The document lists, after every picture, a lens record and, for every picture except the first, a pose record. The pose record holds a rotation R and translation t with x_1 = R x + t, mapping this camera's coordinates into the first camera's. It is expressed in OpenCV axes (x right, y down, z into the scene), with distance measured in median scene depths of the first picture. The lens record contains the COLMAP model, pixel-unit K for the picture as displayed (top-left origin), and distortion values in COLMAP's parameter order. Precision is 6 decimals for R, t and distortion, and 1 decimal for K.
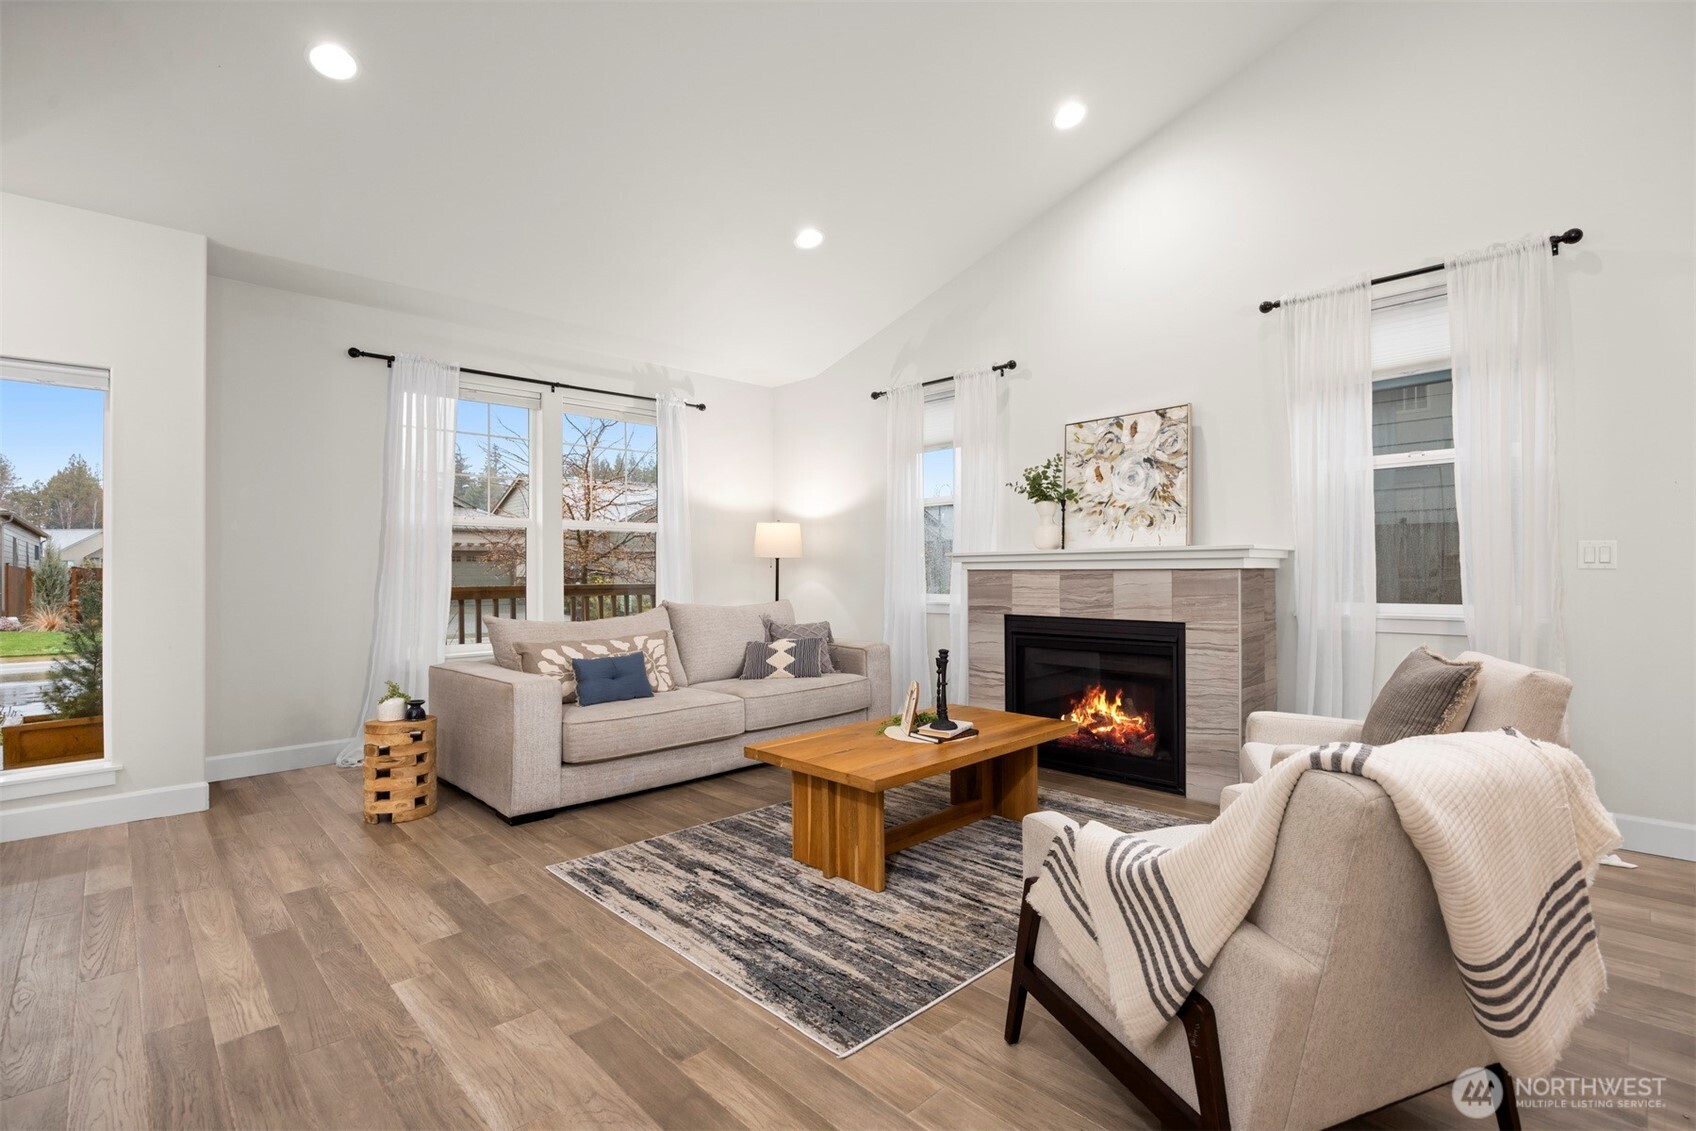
lens RADIAL K [[775.8, 0, 851.6], [0, 775.8, 563.9], [0, 0, 1]] dist [-0.017073, 0.000075]
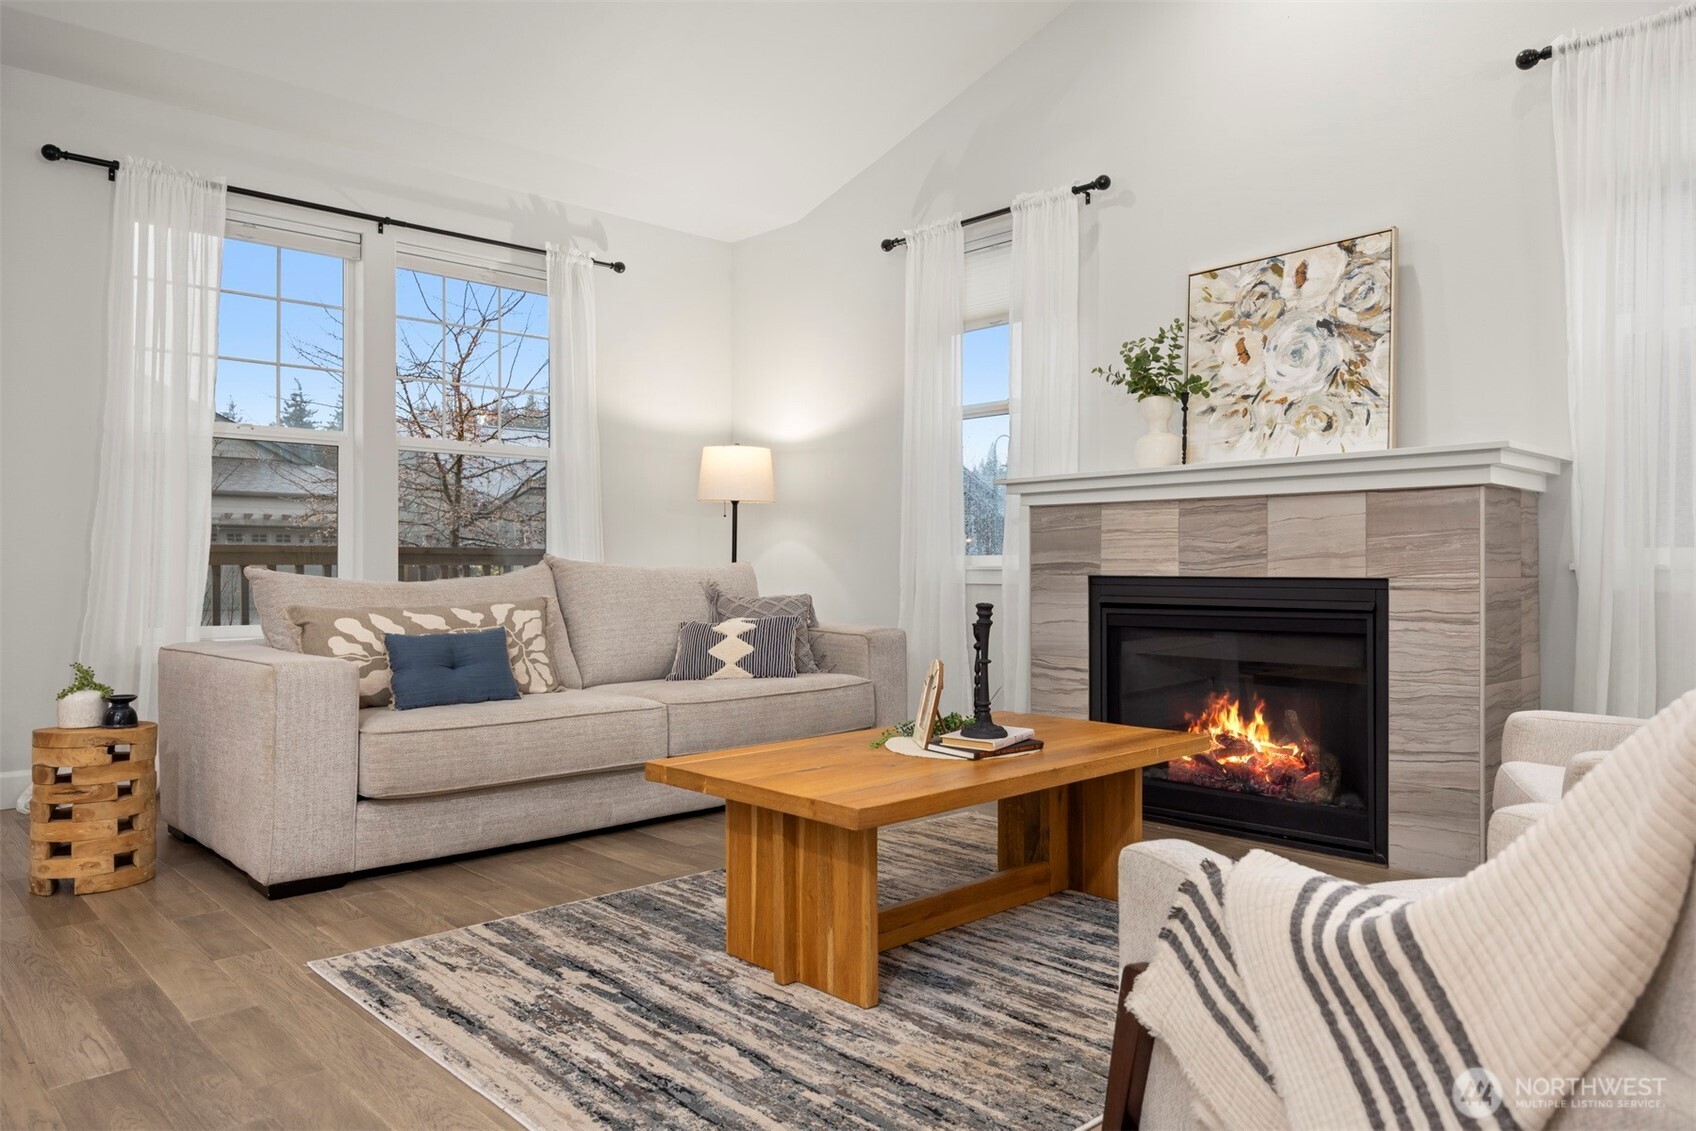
lens RADIAL K [[1126.9, 0, 851.8], [0, 1126.9, 560.6], [0, 0, 1]] dist [0.000361, -0.003628]
pose [[0.999888, 0.006034, -0.013666, 0.021959], [-0.006000, 0.999979, 0.002545, 0.058131], [0.013681, -0.002462, 0.999903, 0.104791]]
